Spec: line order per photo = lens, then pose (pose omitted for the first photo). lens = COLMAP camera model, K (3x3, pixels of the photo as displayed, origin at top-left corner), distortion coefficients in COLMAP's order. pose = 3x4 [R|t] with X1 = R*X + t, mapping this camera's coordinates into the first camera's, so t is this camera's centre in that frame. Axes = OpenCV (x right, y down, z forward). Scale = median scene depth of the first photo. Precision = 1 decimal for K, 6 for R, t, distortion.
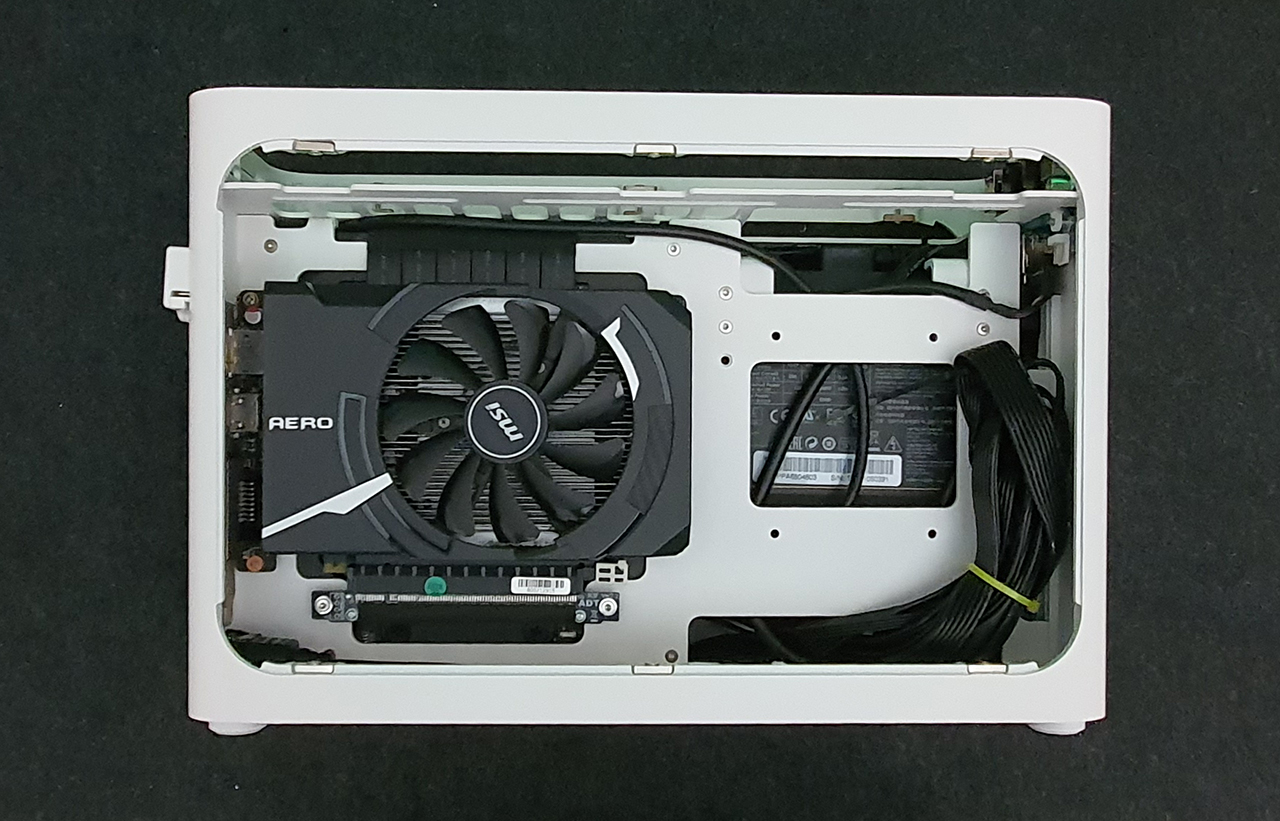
lens RADIAL K [[483.6, 0, 598.9], [0, 483.6, 430.7], [0, 0, 1]] dist [-0.002257, 0.000153]
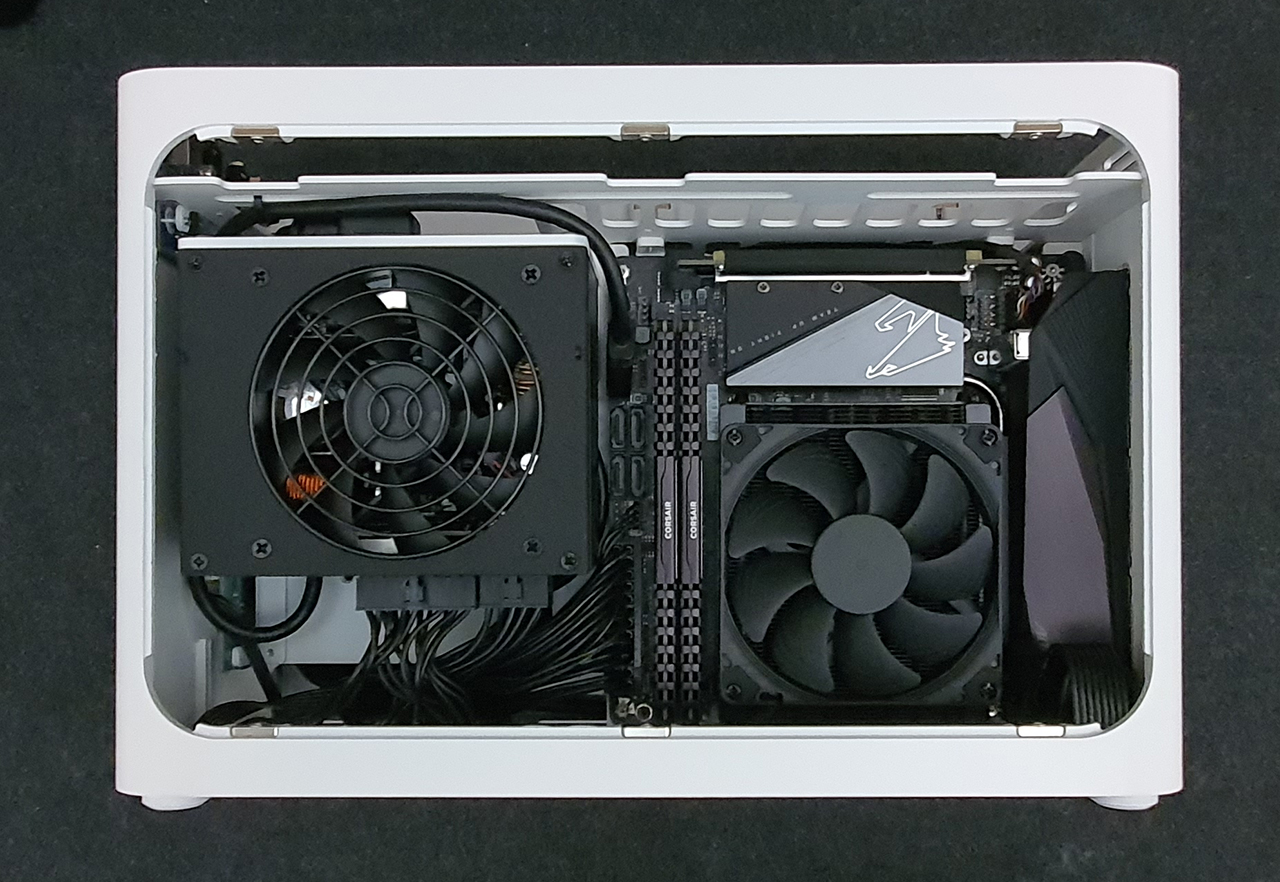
lens RADIAL K [[559.6, 0, 640.0], [0, 559.6, 441.0], [0, 0, 1]] dist [0.001129, -0.000324]
pose [[0.999859, -0.008993, -0.014210, 0.119360], [0.008694, 0.999743, -0.020941, 0.000601], [0.014395, 0.020815, 0.999680, 0.000231]]
